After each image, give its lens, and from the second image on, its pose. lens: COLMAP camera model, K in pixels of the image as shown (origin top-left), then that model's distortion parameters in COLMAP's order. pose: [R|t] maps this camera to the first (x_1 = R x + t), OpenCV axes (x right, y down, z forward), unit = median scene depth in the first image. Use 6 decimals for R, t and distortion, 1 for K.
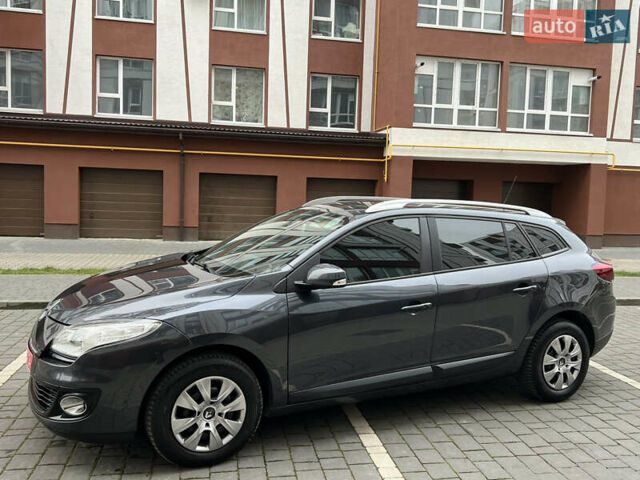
lens RADIAL K [[582.6, 0, 323.1], [0, 582.6, 232.5], [0, 0, 1]] dist [0.068161, -0.106719]
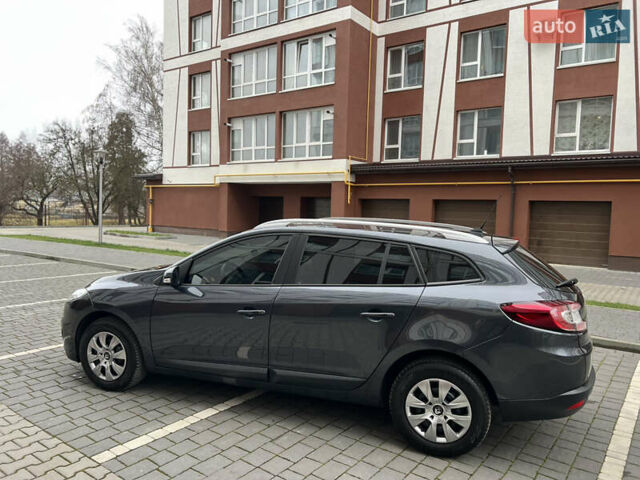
lens RADIAL K [[475.5, 0, 321.2], [0, 475.5, 241.2], [0, 0, 1]] dist [0.049152, -0.055404]
pose [[0.674653, 0.033561, -0.737372, 0.191622], [-0.051607, 0.998666, -0.001764, -0.003426], [0.736329, 0.039243, 0.675484, 0.095709]]
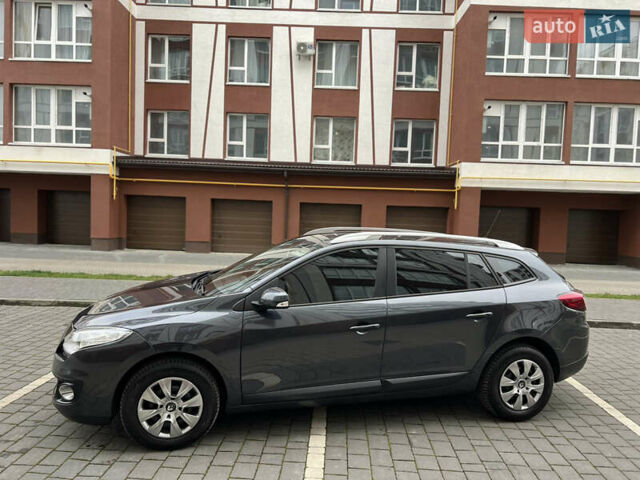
lens RADIAL K [[475.5, 0, 321.2], [0, 475.5, 241.2], [0, 0, 1]] dist [0.049152, -0.055404]
pose [[0.975595, 0.015396, -0.219040, 0.057031], [-0.018758, 0.999736, -0.013277, -0.005561], [0.218777, 0.017062, 0.975626, 0.014319]]
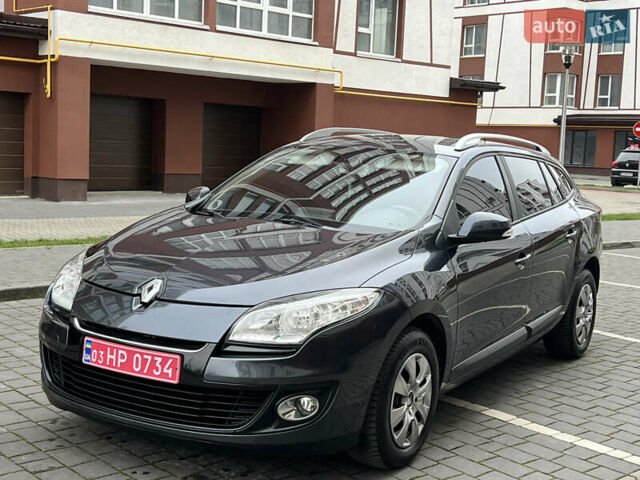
lens RADIAL K [[906.1, 0, 320.0], [0, 906.1, 240.0], [0, 0, 1]] dist [0.108666, -0.128742]
pose [[0.854867, -0.047904, 0.516632, -0.162793], [0.012561, 0.997348, 0.071692, -0.000437], [-0.518696, -0.054797, 0.853201, 0.001071]]
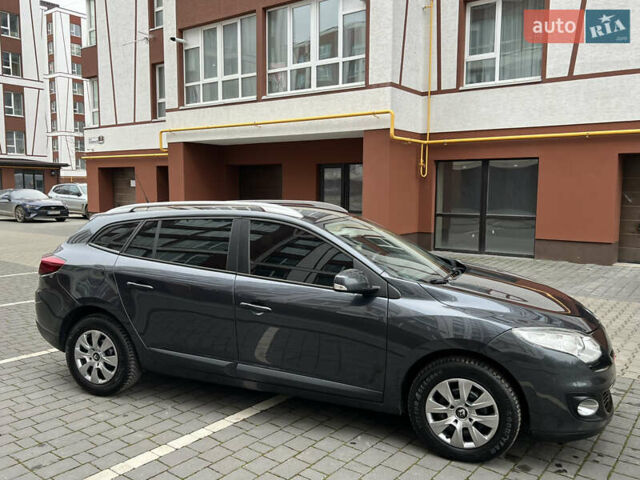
lens RADIAL K [[540.5, 0, 316.8], [0, 540.5, 240.6], [0, 0, 1]] dist [0.065697, -0.098055]
pose [[-0.652467, -0.108707, 0.749979, -0.171696], [0.016959, 0.987316, 0.157862, -0.036358], [-0.757627, 0.115718, -0.642348, 0.400304]]
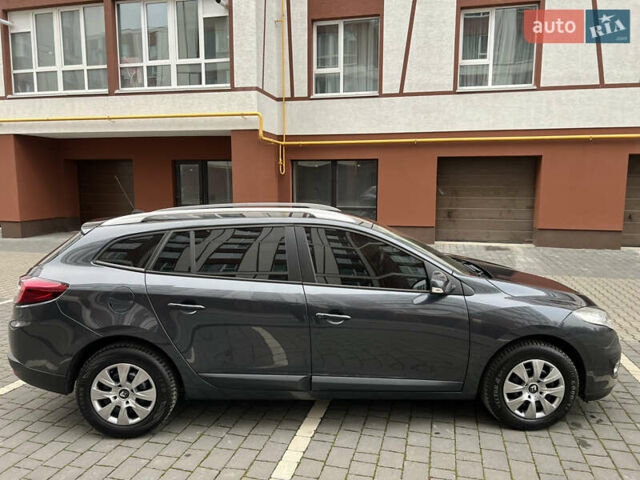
lens RADIAL K [[475.5, 0, 321.2], [0, 475.5, 241.2], [0, 0, 1]] dist [0.049152, -0.055404]
pose [[-0.901111, -0.086418, 0.424889, -0.076147], [-0.004882, 0.981897, 0.189354, -0.040336], [-0.433561, 0.168555, -0.885220, 0.441685]]
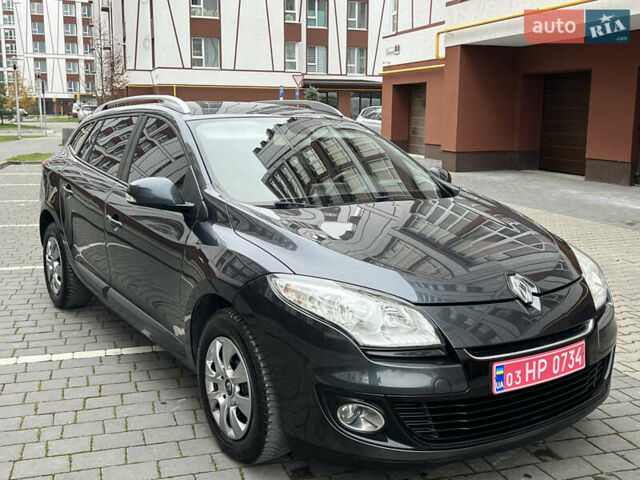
lens RADIAL K [[699.4, 0, 317.7], [0, 699.4, 239.0], [0, 0, 1]] dist [0.117230, -0.265760]
pose [[-0.111442, -0.206964, 0.971981, -0.226011], [0.046050, 0.975947, 0.213088, -0.018439], [-0.992703, 0.068506, -0.099231, 0.251666]]
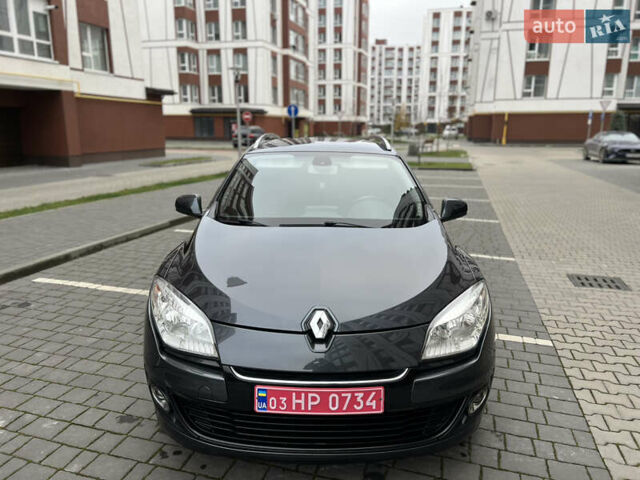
lens RADIAL K [[475.5, 0, 321.2], [0, 475.5, 241.2], [0, 0, 1]] dist [0.049152, -0.055404]
pose [[0.461178, -0.229565, 0.857097, -0.177483], [0.060713, 0.971852, 0.227633, -0.017669], [-0.885228, -0.052942, 0.462135, 0.146596]]
